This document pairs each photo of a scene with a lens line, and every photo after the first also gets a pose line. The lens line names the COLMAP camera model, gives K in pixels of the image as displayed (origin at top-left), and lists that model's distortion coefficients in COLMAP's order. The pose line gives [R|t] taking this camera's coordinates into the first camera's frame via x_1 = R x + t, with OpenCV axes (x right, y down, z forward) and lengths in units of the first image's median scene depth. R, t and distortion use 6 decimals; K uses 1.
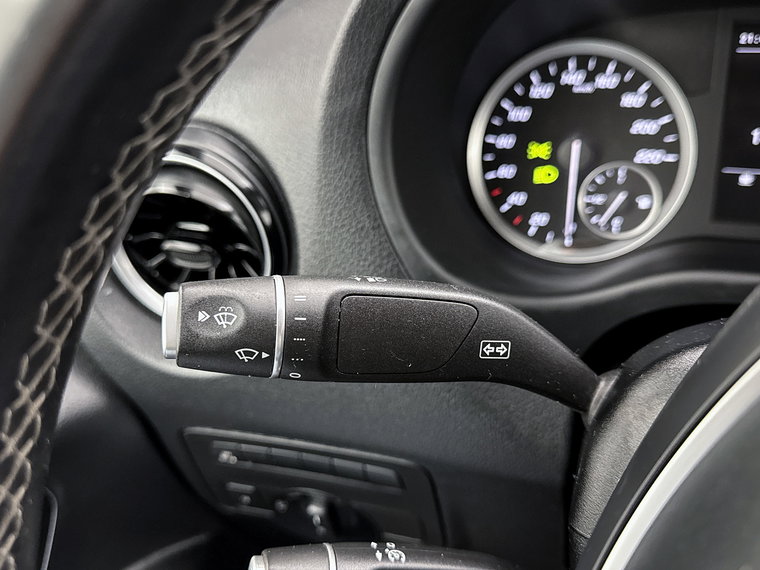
lens RADIAL K [[674.2, 0, 378.2], [0, 674.2, 283.1], [0, 0, 1]] dist [0.028038, -0.021643]
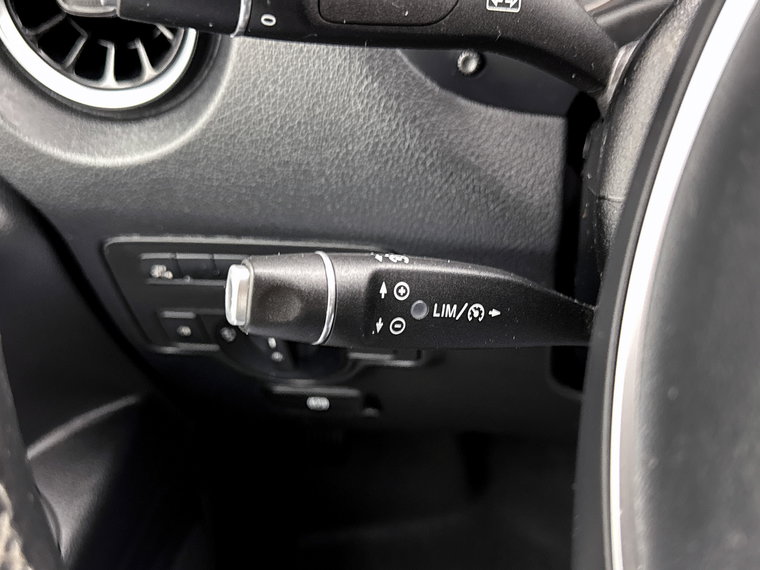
lens RADIAL K [[765.0, 0, 383.9], [0, 765.0, 286.4], [0, 0, 1]] dist [-0.012531, 0.000000]
pose [[0.990944, -0.070645, 0.114189, -0.075941], [0.057186, 0.991469, 0.117125, 0.235933], [-0.121489, -0.109534, 0.986531, 0.034129]]
